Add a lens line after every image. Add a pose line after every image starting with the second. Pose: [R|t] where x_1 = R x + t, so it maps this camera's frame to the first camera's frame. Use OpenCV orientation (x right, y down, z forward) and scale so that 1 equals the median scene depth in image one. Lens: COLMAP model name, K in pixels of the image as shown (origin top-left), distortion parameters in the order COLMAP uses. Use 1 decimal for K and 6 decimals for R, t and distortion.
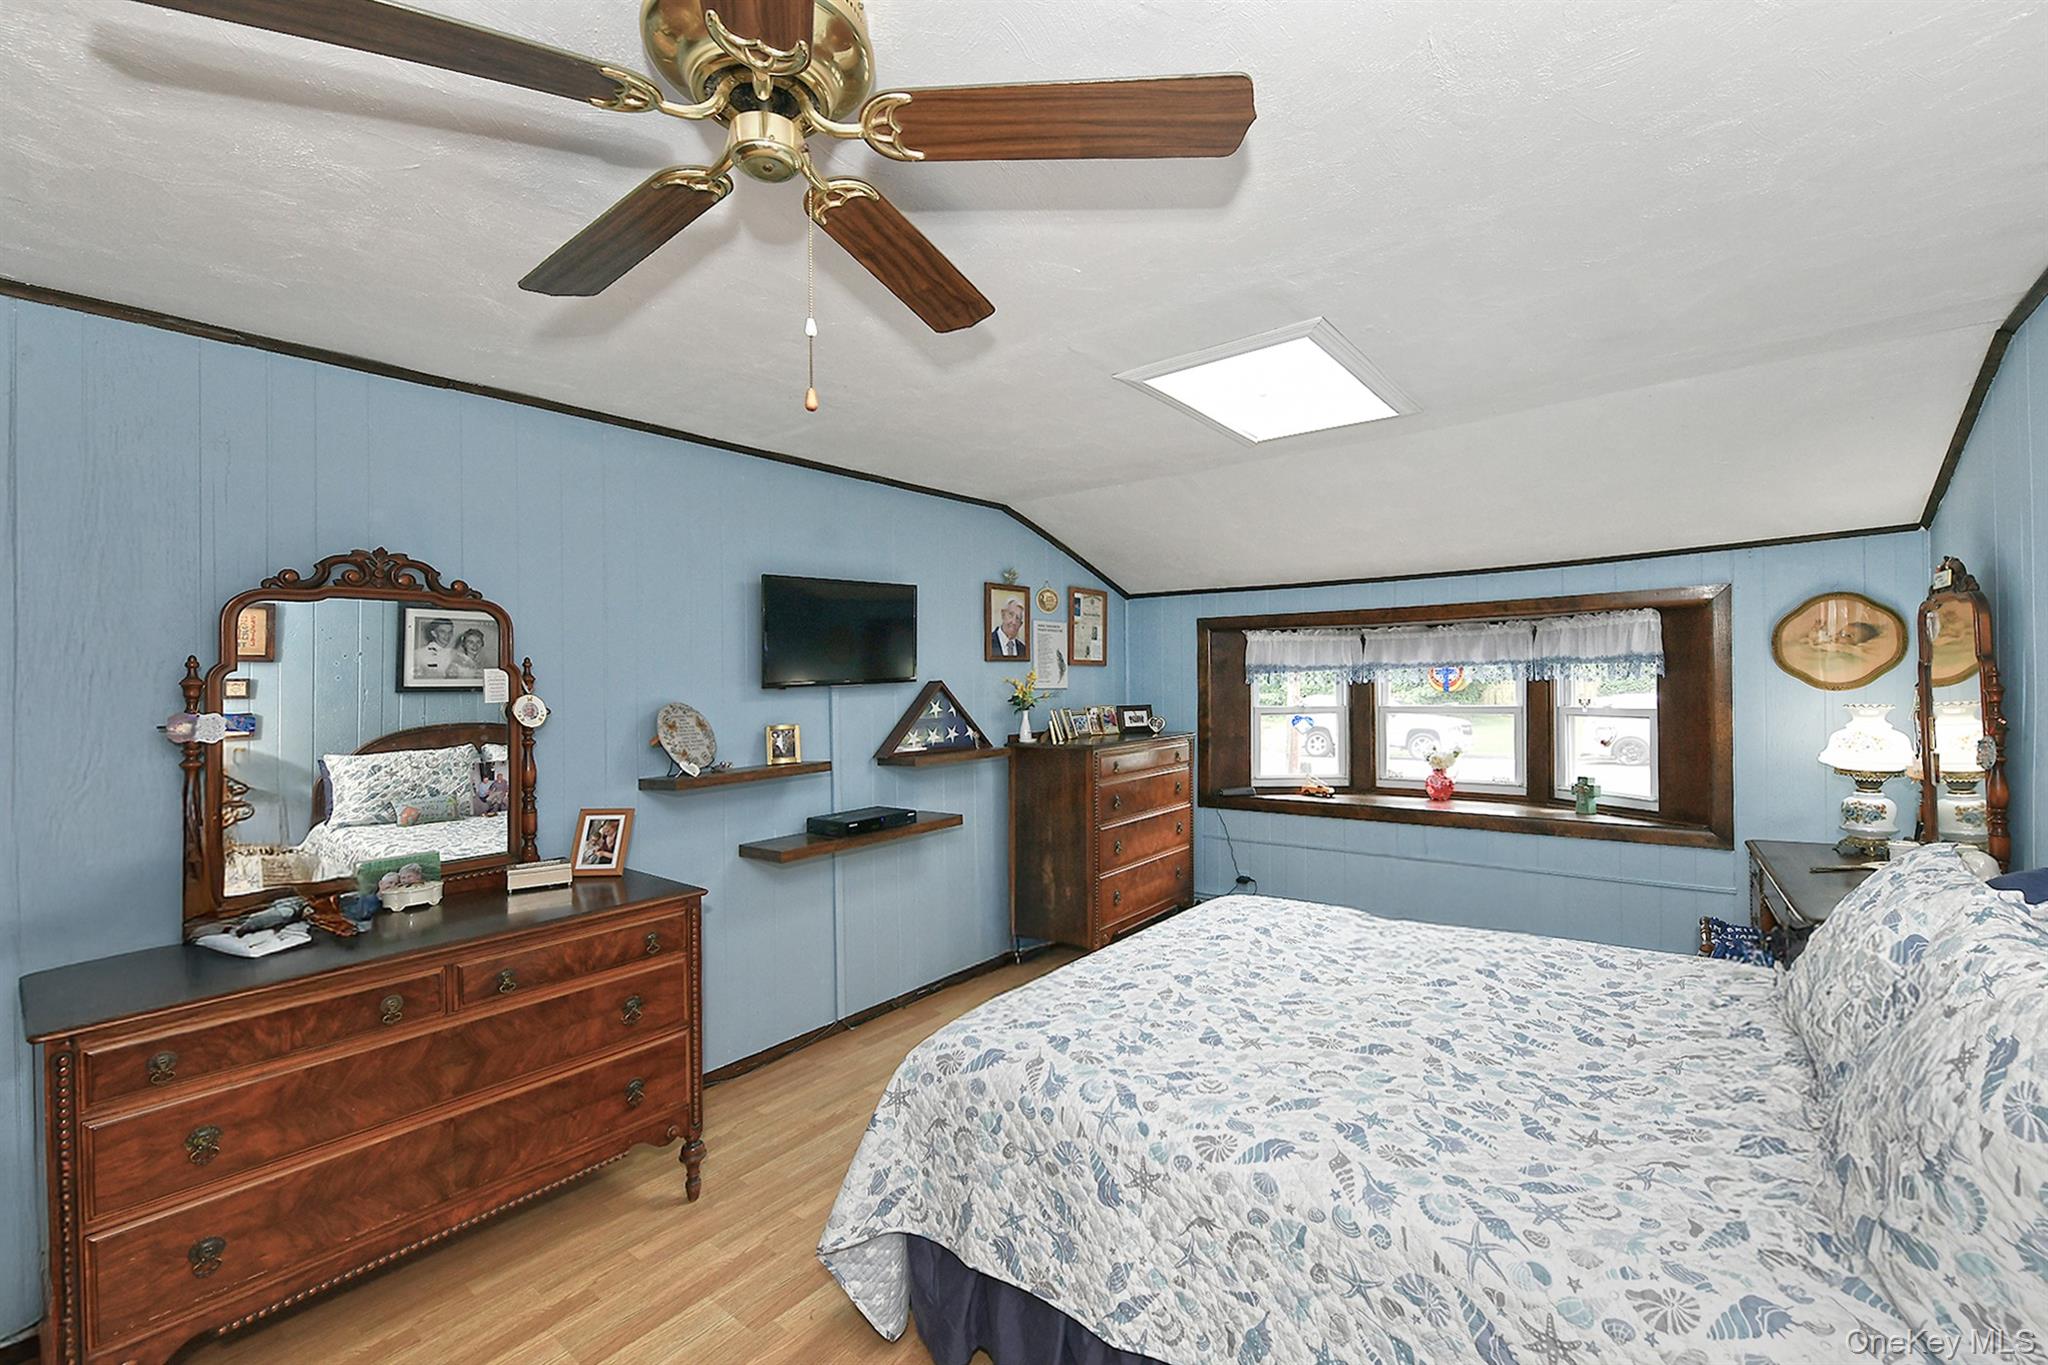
lens RADIAL K [[813.5, 0, 1019.4], [0, 813.5, 679.2], [0, 0, 1]] dist [-0.009150, -0.000480]
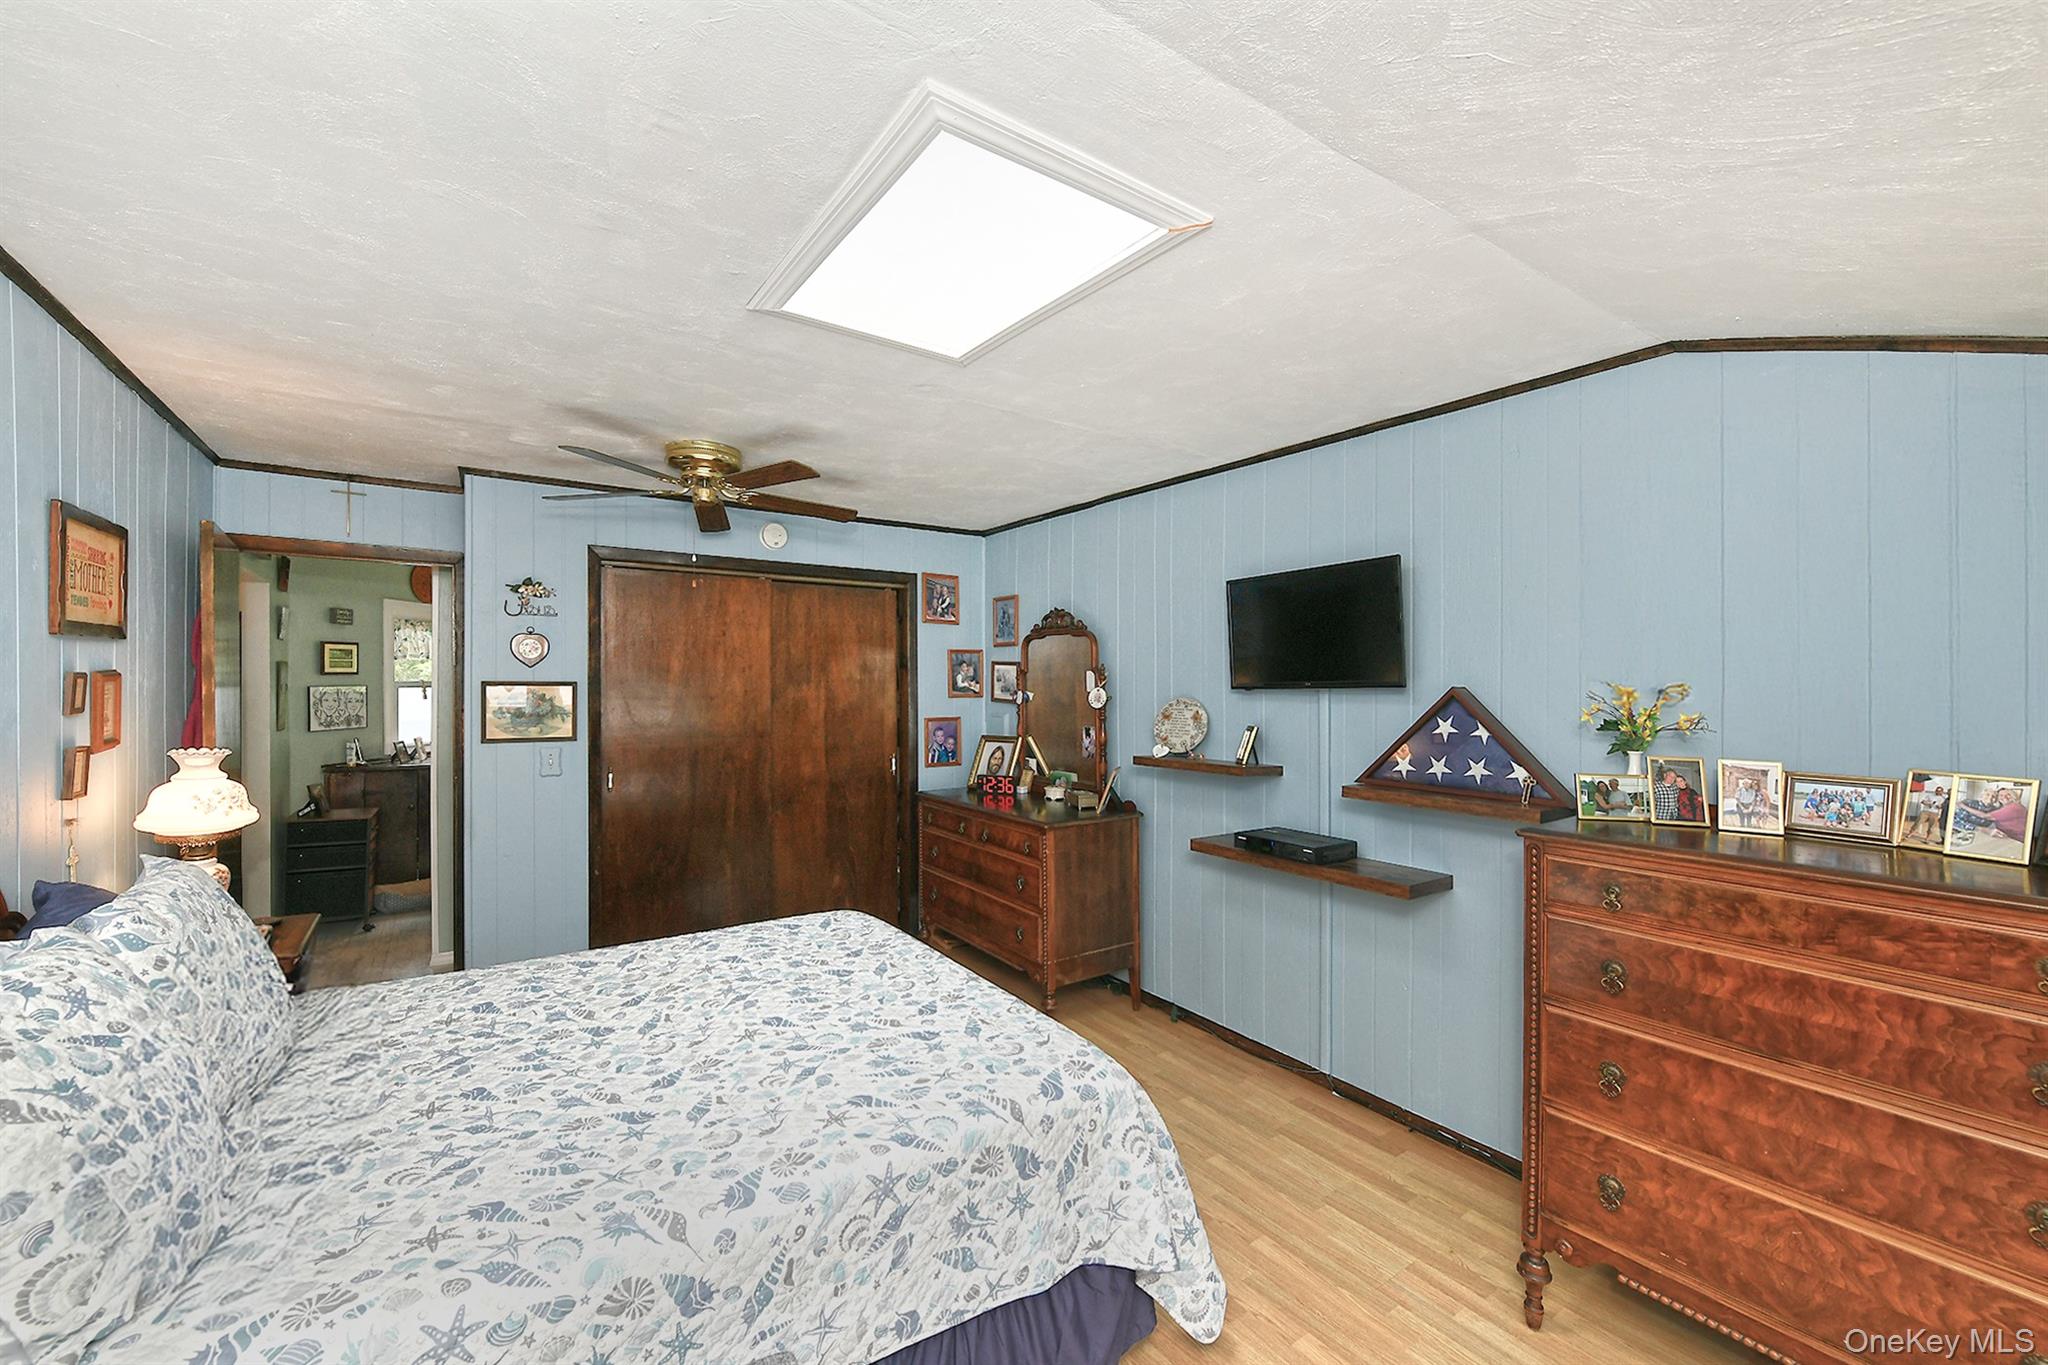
lens RADIAL K [[813.5, 0, 1019.4], [0, 813.5, 679.2], [0, 0, 1]] dist [-0.009150, -0.000480]
pose [[-0.258885, 0.020827, -0.965684, 0.759407], [0.008315, 0.999779, 0.019333, -0.023729], [0.965872, -0.003025, -0.259001, 0.979993]]
